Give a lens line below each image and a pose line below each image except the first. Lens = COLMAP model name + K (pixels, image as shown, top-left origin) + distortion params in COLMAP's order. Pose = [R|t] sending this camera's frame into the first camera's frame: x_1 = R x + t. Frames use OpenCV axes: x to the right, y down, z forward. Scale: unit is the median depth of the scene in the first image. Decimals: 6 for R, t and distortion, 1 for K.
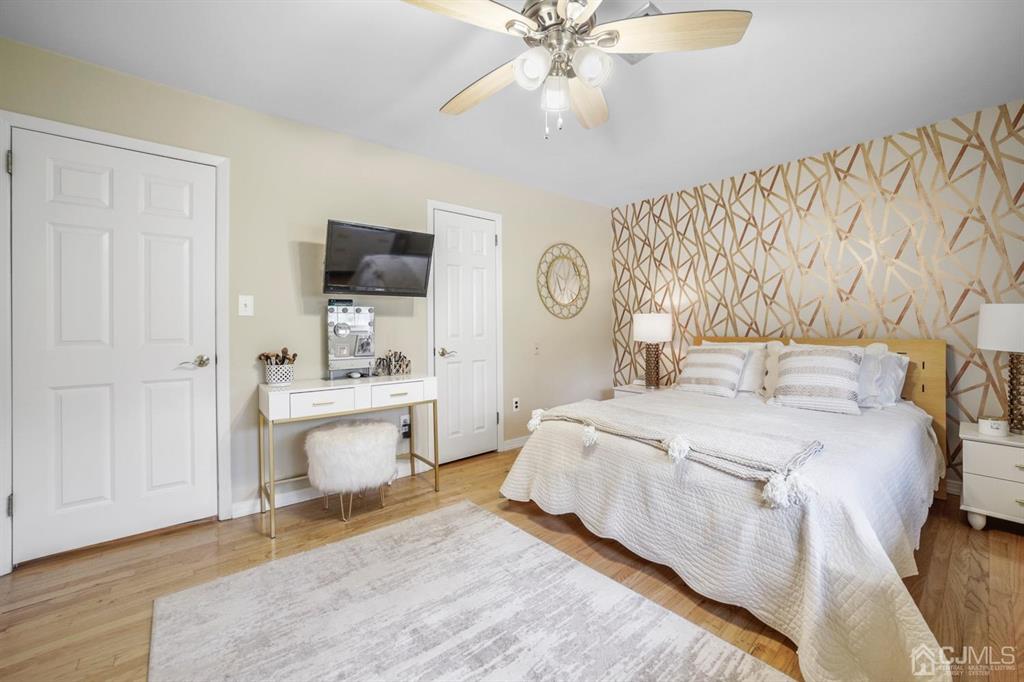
lens RADIAL K [[399.8, 0, 495.8], [0, 399.8, 323.5], [0, 0, 1]] dist [-0.000006, 0.000014]
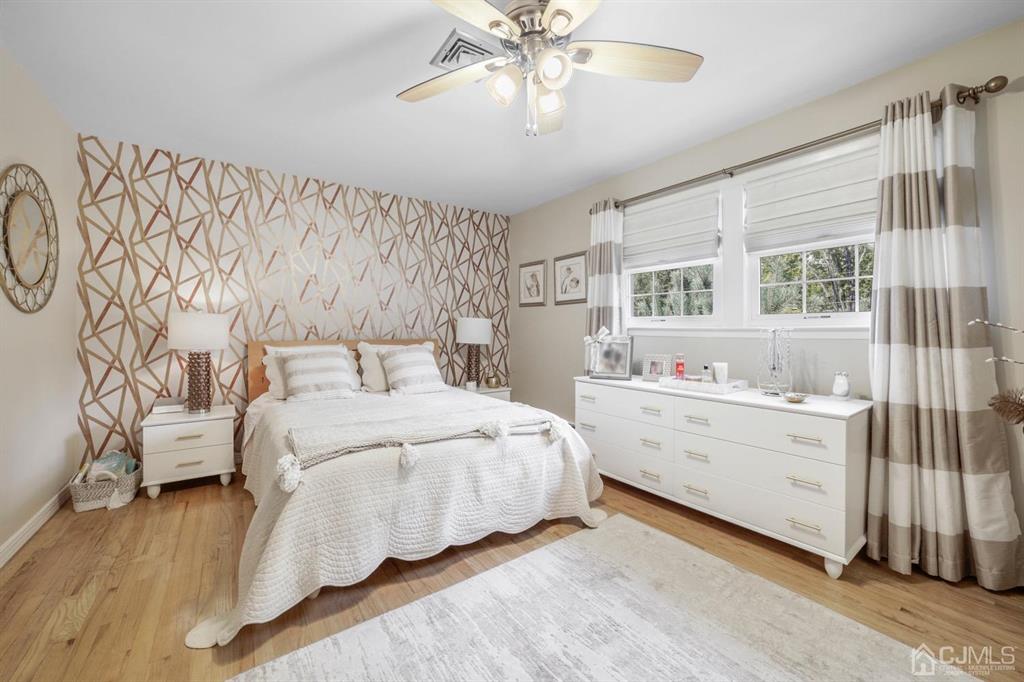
lens RADIAL K [[400.6, 0, 512.0], [0, 400.6, 341.0], [0, 0, 1]] dist [-0.029583, 0.000359]
pose [[0.066076, -0.018878, 0.997636, -0.456858], [-0.006574, 0.999791, 0.019354, 0.017297], [-0.997793, -0.007837, 0.065938, 0.559304]]
